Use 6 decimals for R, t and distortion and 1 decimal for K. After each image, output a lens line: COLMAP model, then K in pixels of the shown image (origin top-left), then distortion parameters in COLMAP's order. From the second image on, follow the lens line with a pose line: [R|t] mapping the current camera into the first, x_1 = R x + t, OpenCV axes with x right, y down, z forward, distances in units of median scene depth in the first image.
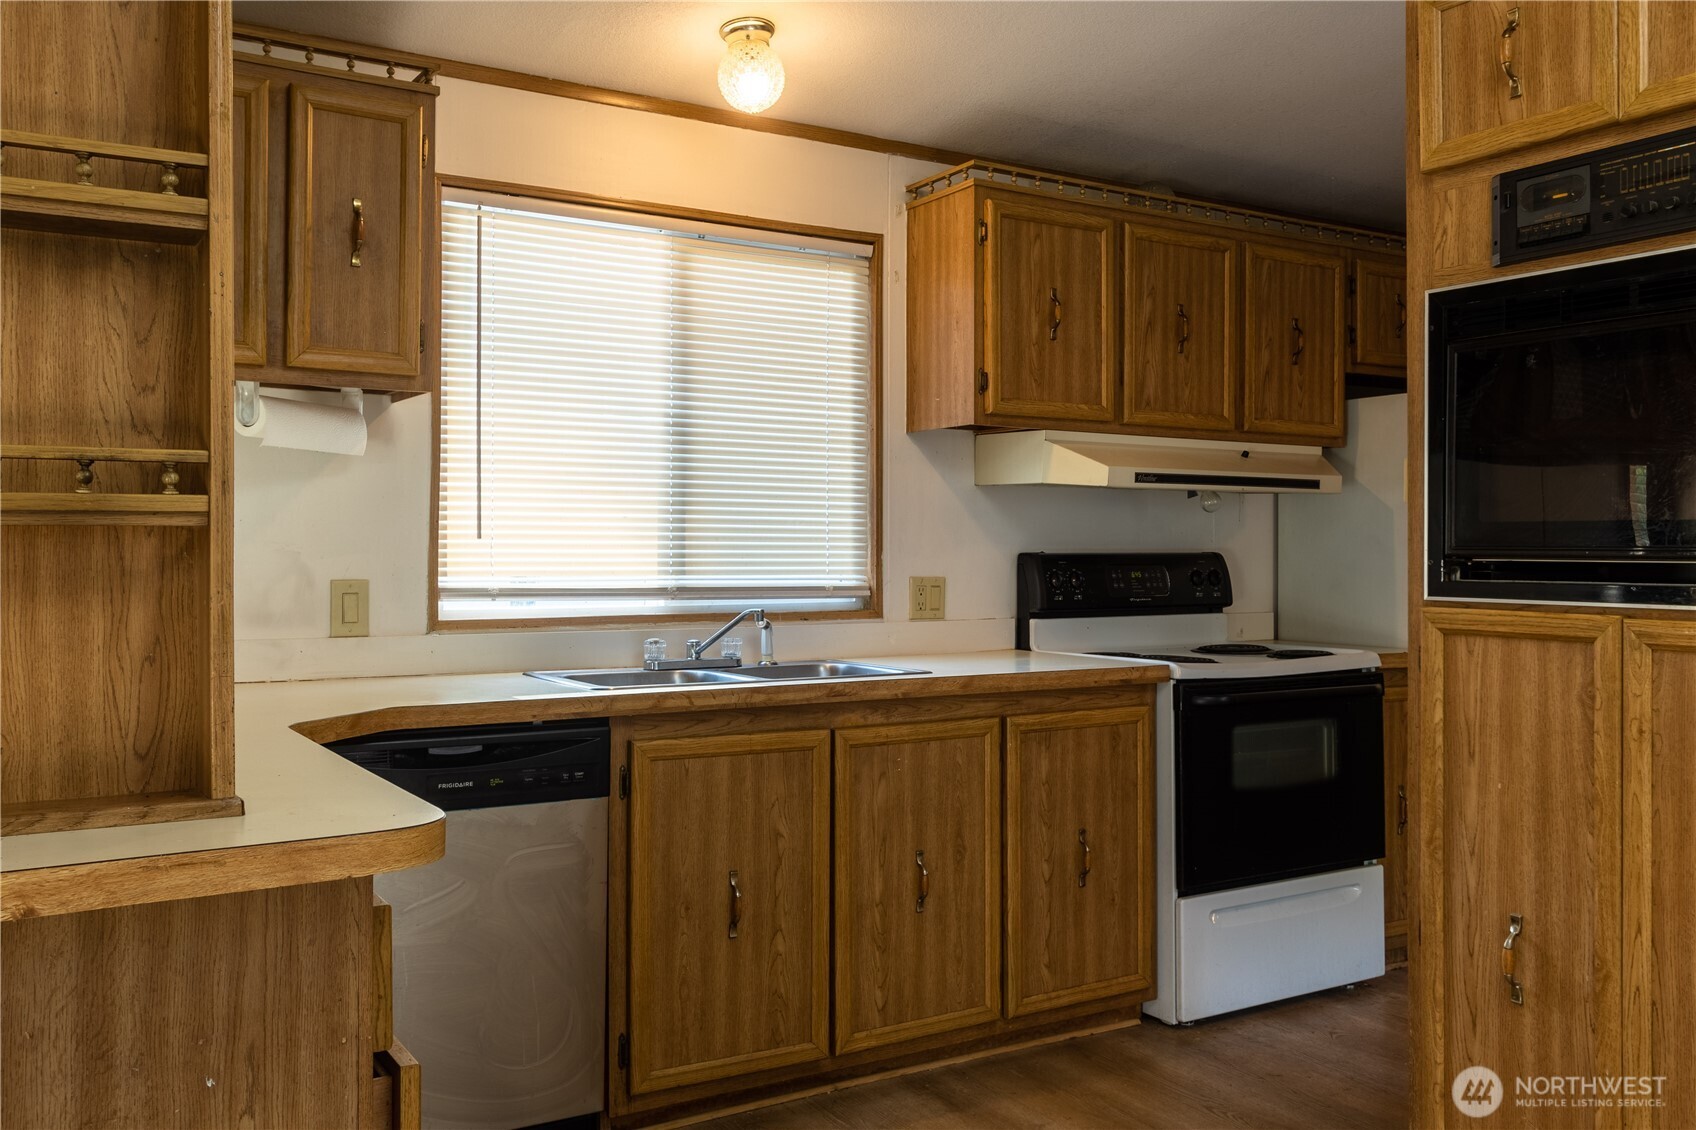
lens RADIAL K [[1427.5, 0, 847.8], [0, 1427.5, 538.8], [0, 0, 1]] dist [0.002188, -0.006068]
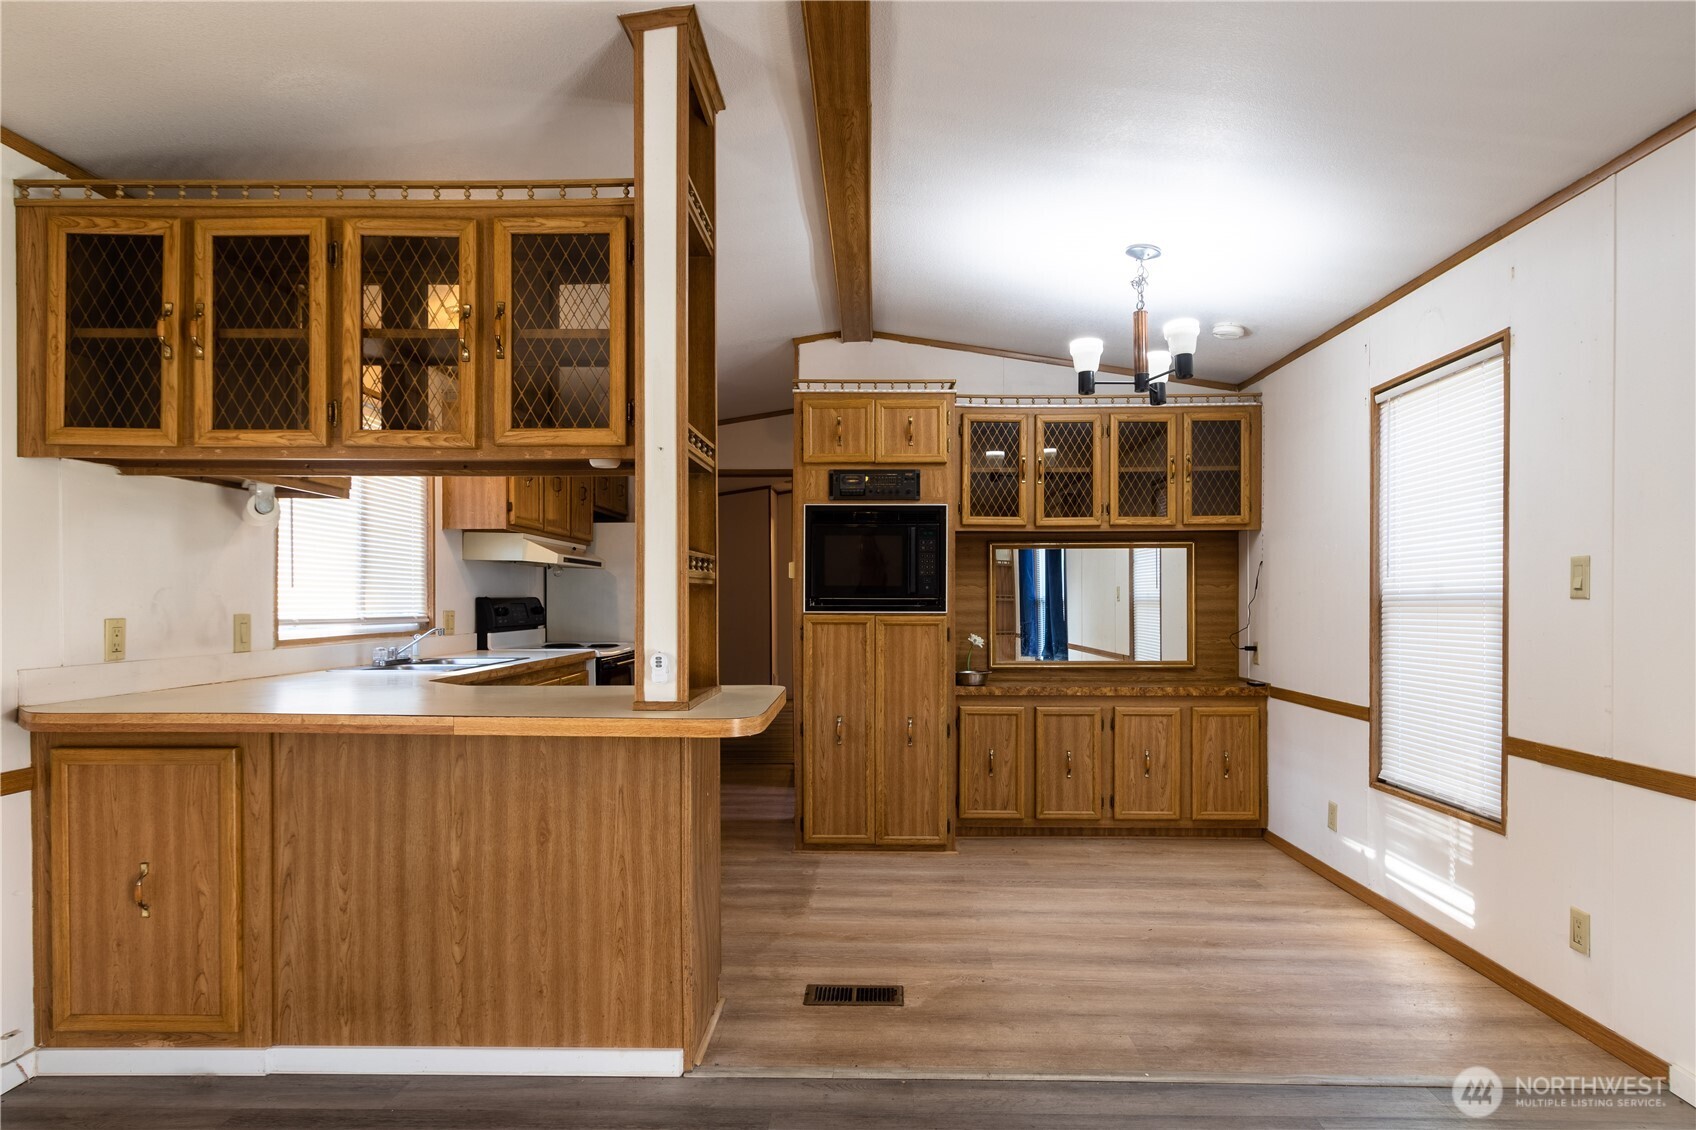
lens RADIAL K [[986.1, 0, 841.4], [0, 986.1, 603.1], [0, 0, 1]] dist [0.006317, -0.001091]
pose [[0.533798, -0.004233, 0.845601, -1.276978], [-0.005934, 0.999944, 0.008752, 0.006080], [-0.845591, -0.009690, 0.533743, -0.121442]]
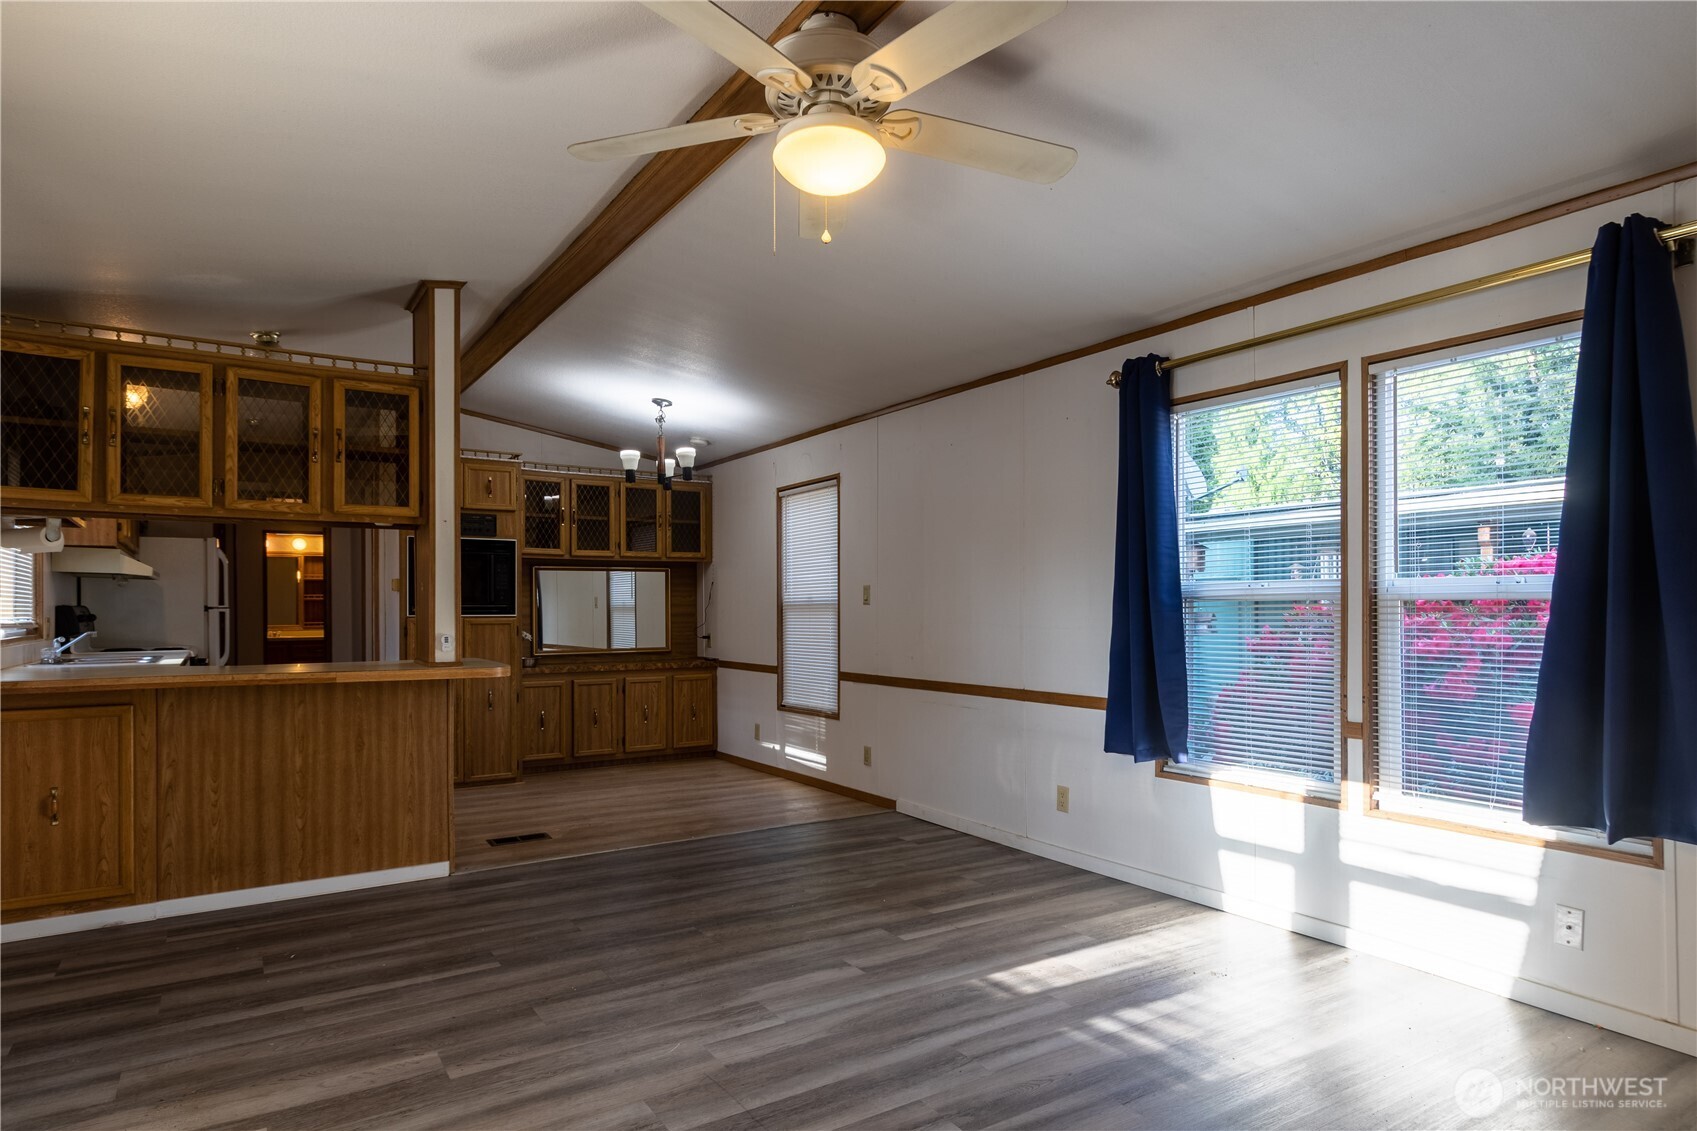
lens RADIAL K [[986.7, 0, 874.9], [0, 986.7, 603.6], [0, 0, 1]] dist [0.006317, -0.001091]
pose [[-0.057757, 0.003132, 0.998326, -2.428322], [-0.004428, 0.999984, -0.003393, 0.012293], [-0.998321, -0.004616, -0.057742, -0.108893]]
